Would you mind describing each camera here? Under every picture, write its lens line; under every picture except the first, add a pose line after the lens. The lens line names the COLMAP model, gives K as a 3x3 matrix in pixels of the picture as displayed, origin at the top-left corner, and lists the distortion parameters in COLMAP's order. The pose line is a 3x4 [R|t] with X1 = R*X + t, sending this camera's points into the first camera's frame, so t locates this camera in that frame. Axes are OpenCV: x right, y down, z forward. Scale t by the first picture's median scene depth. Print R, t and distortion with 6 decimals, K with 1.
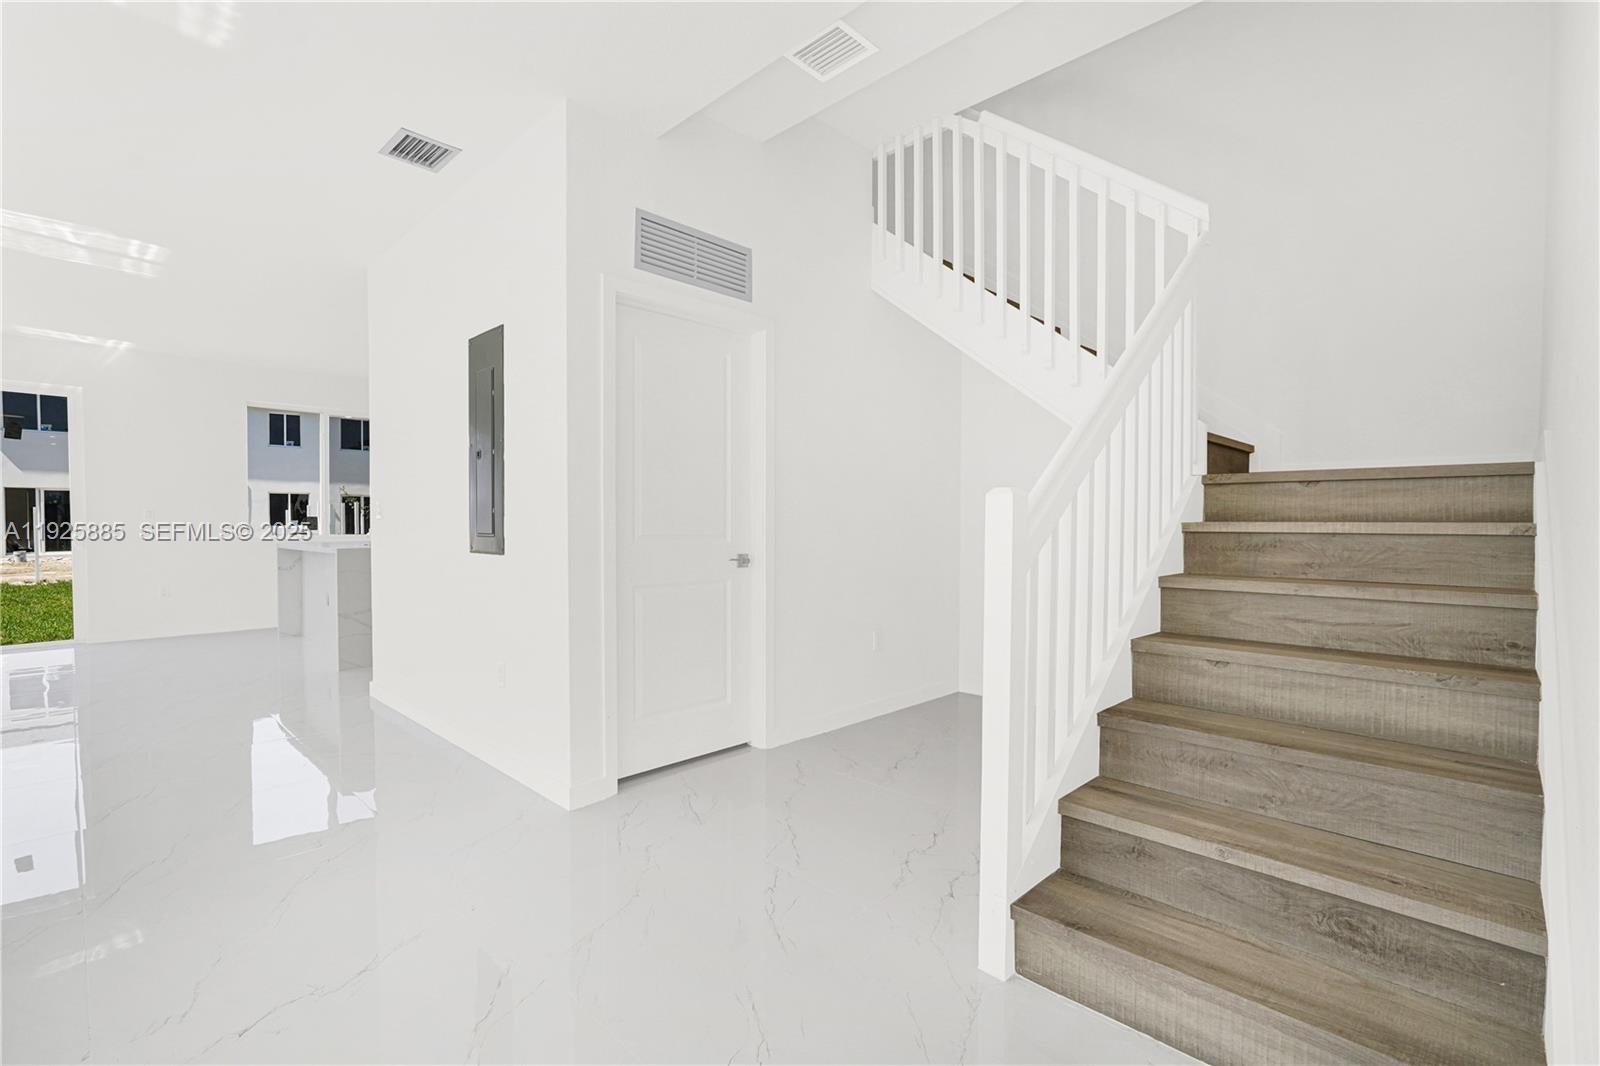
lens RADIAL K [[719.2, 0, 800.0], [0, 719.2, 536.8], [0, 0, 1]] dist [-0.018409, 0.010271]
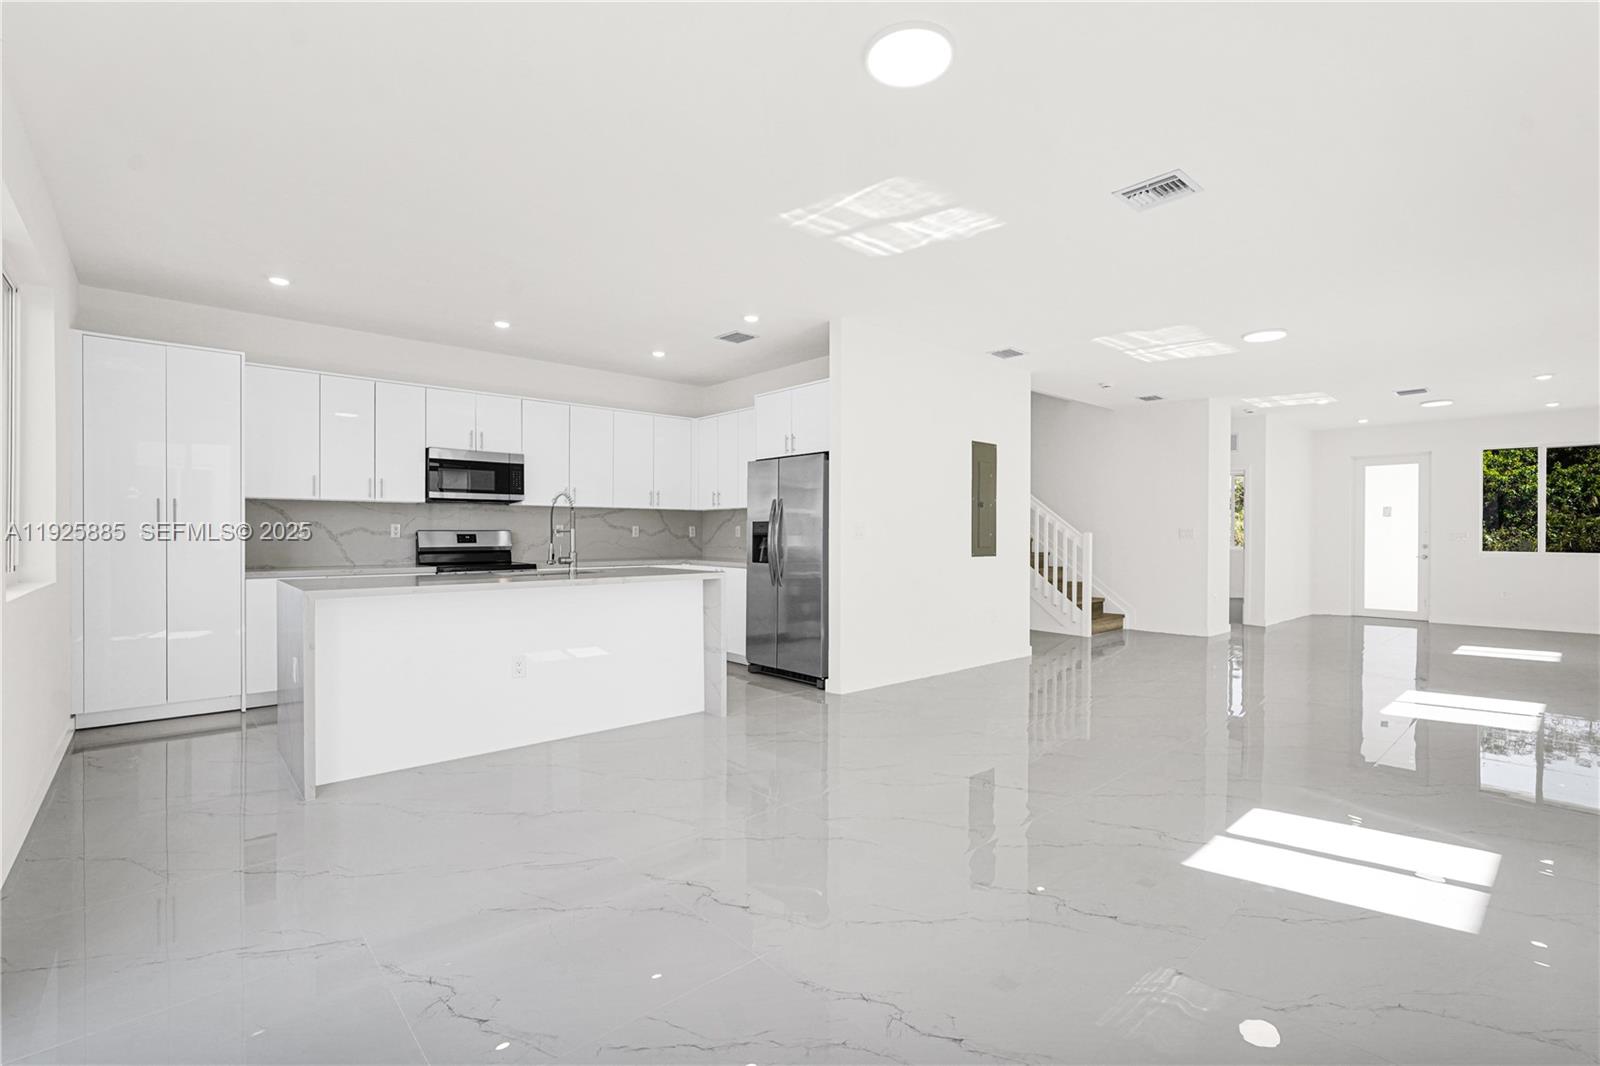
lens RADIAL K [[718.6, 0, 798.7], [0, 718.6, 537.9], [0, 0, 1]] dist [-0.020324, 0.011323]
pose [[0.067875, -0.007490, 0.997666, -3.279443], [0.016208, 0.999848, 0.006404, -0.064279], [-0.997562, 0.015735, 0.067986, 1.857969]]
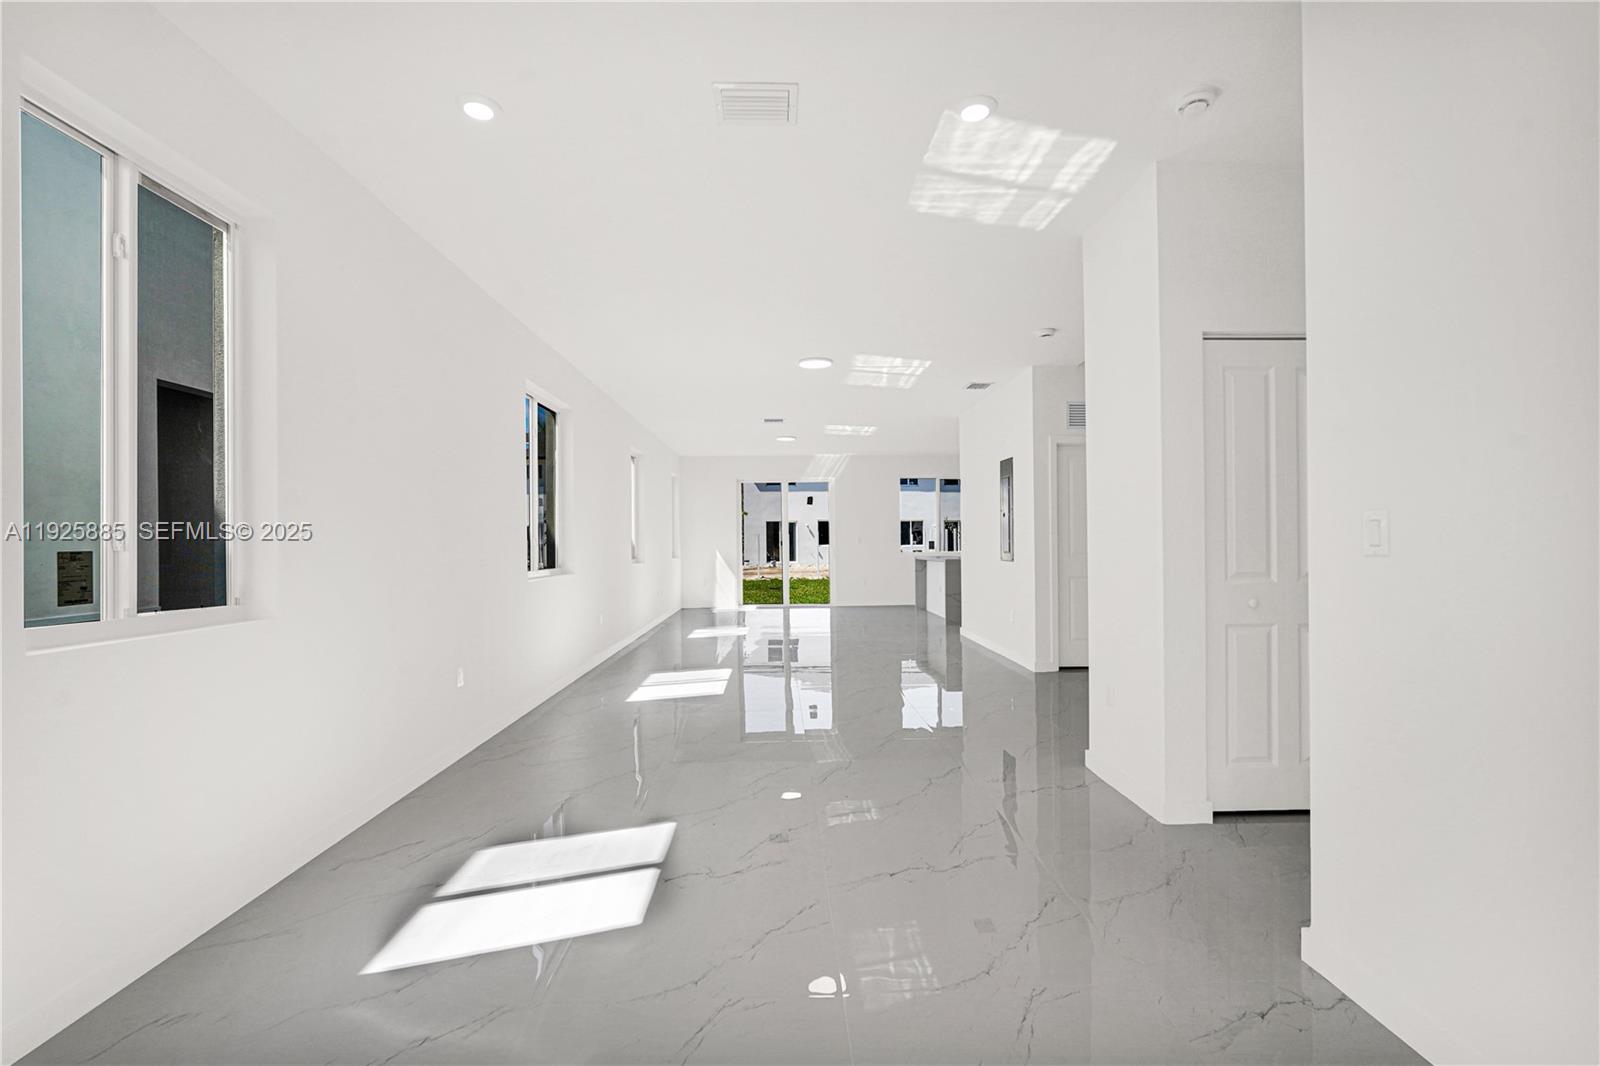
lens RADIAL K [[719.6, 0, 797.9], [0, 719.6, 534.8], [0, 0, 1]] dist [0.001685, 0.000242]
pose [[0.718451, -0.013391, -0.695449, 0.846116], [-0.004256, 0.999711, -0.023646, -0.003255], [0.695565, 0.019948, 0.718186, -1.361210]]
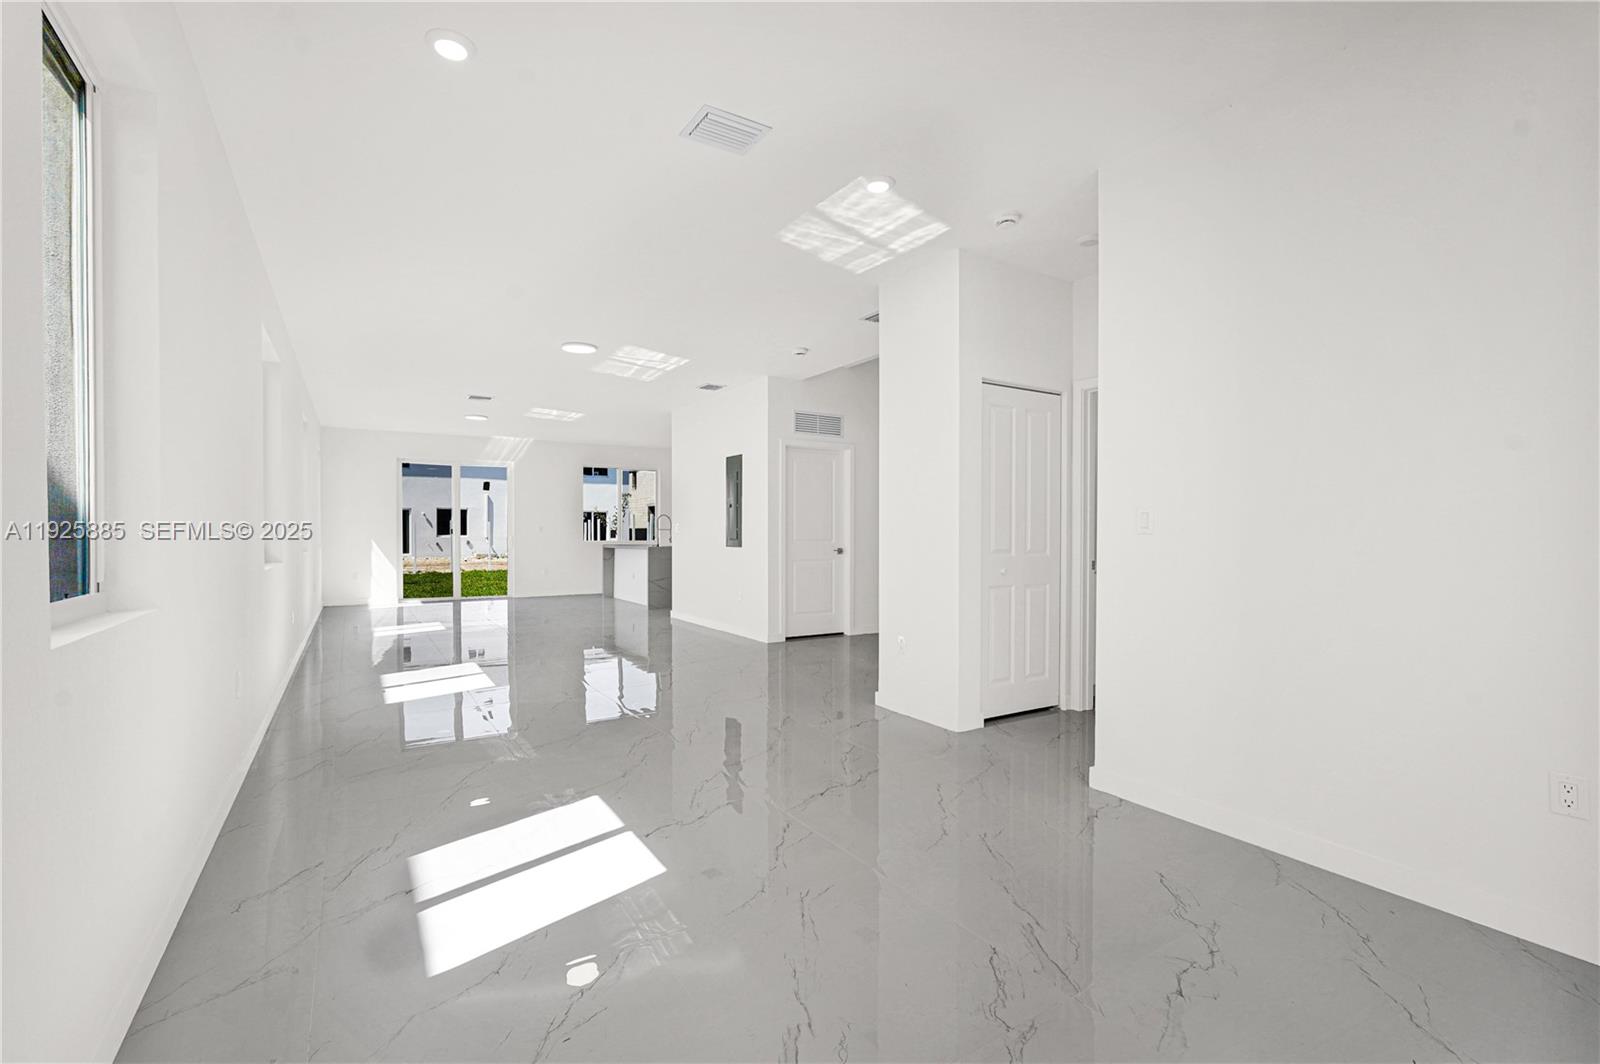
lens RADIAL K [[718.6, 0, 798.7], [0, 718.6, 536.9], [0, 0, 1]] dist [-0.020324, 0.011323]
pose [[0.971612, 0.001558, -0.236575, 0.469911], [-0.004476, 0.999920, -0.011801, 0.021597], [0.236538, 0.012525, 0.971541, -1.757944]]
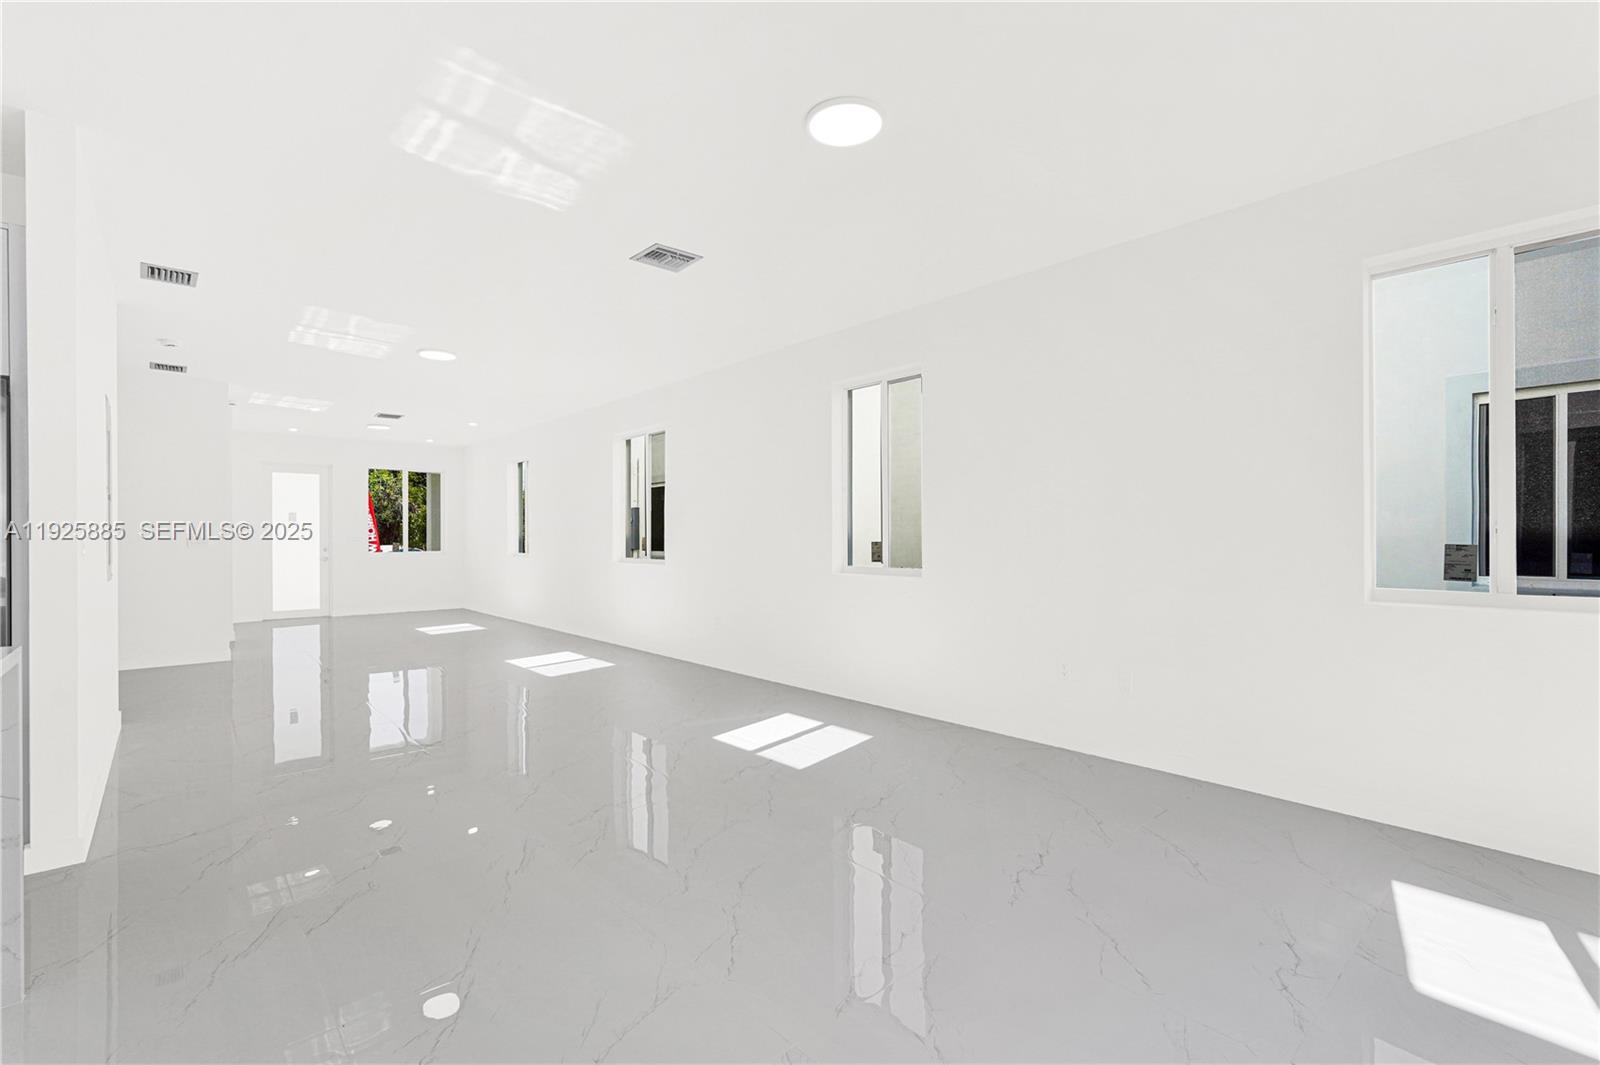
lens RADIAL K [[719.2, 0, 800.0], [0, 719.2, 536.3], [0, 0, 1]] dist [-0.018409, 0.010271]
pose [[-0.997402, 0.001873, 0.072013, -2.319622], [0.003328, 0.999793, 0.020087, -0.097576], [-0.071961, 0.020275, -0.997201, 2.887775]]
